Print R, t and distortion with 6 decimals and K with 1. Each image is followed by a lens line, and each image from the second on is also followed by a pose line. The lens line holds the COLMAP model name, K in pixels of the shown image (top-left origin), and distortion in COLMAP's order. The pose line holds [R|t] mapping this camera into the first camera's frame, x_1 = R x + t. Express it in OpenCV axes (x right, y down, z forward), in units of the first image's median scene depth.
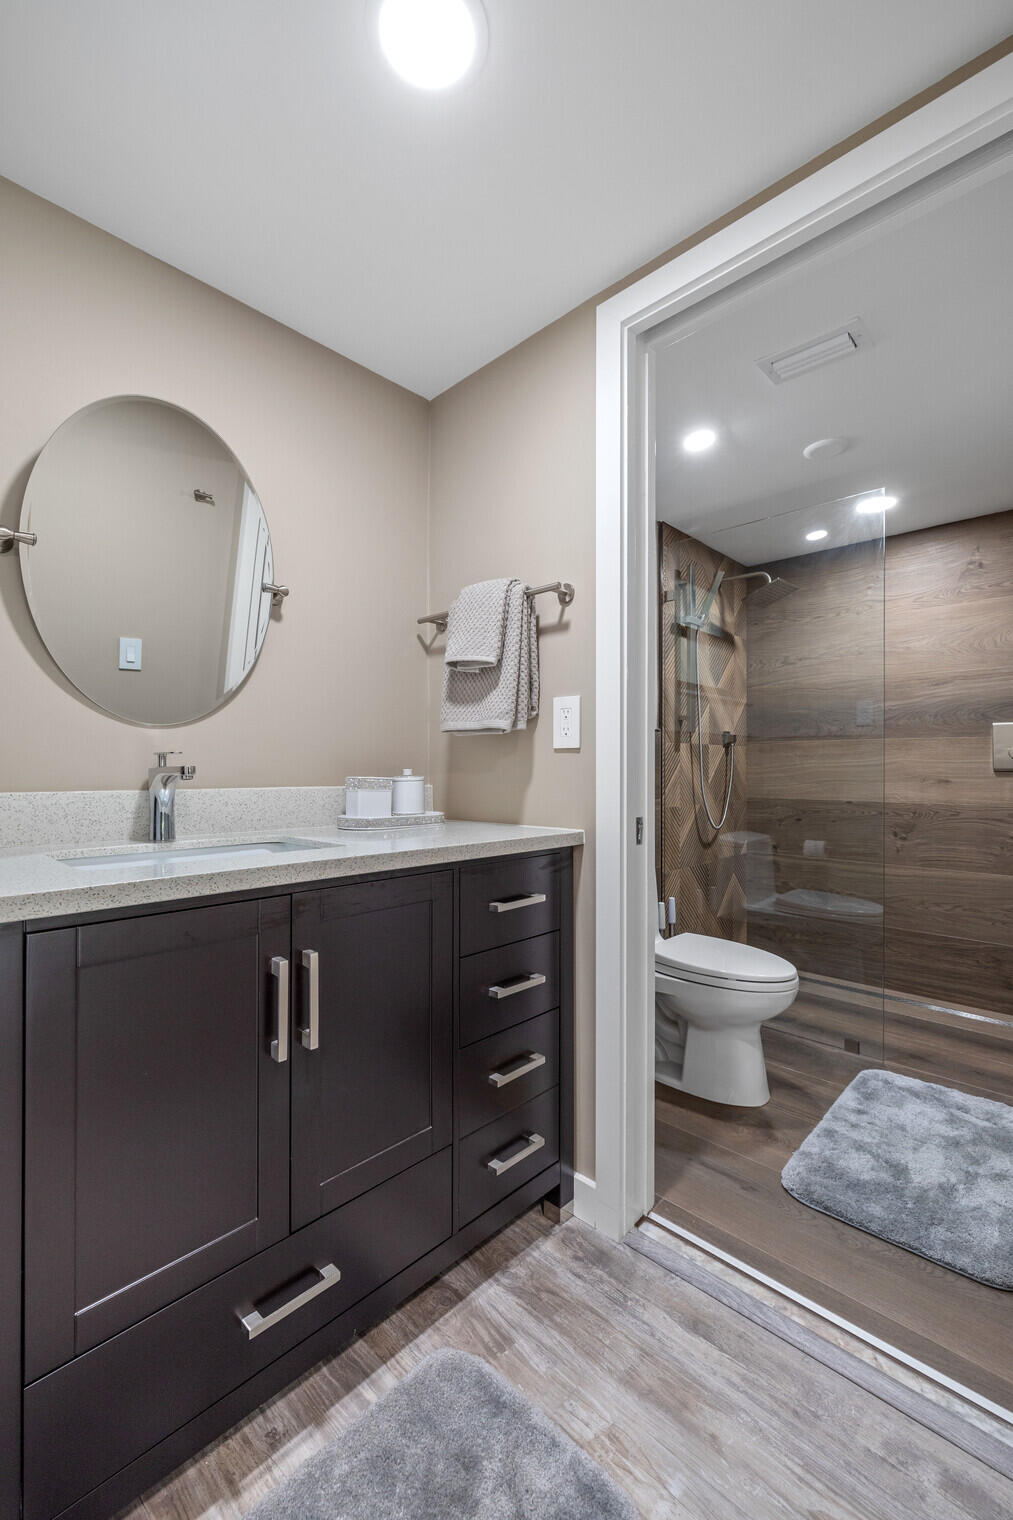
lens RADIAL K [[634.2, 0, 507.1], [0, 634.2, 768.3], [0, 0, 1]] dist [-0.000215, -0.000109]
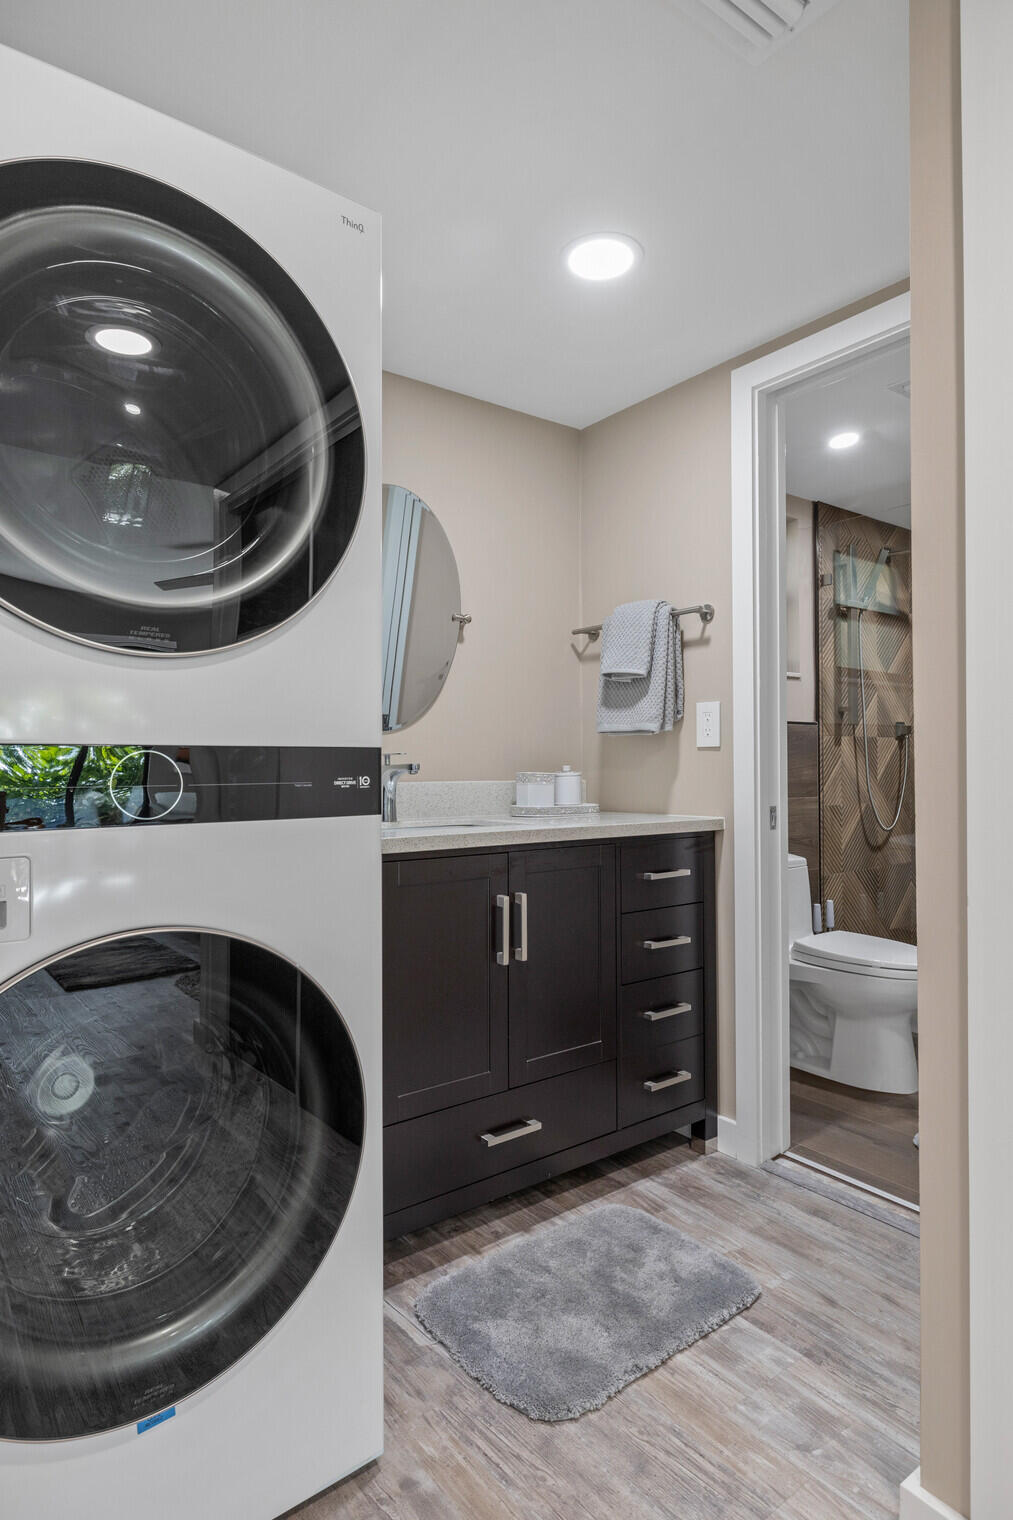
lens RADIAL K [[855.2, 0, 502.4], [0, 855.2, 753.6], [0, 0, 1]] dist [-0.002903, 0.000023]
pose [[0.986758, -0.006800, -0.162057, -0.024703], [0.004677, 0.999898, -0.013478, 0.000035], [0.162132, 0.012542, 0.986689, -0.611506]]
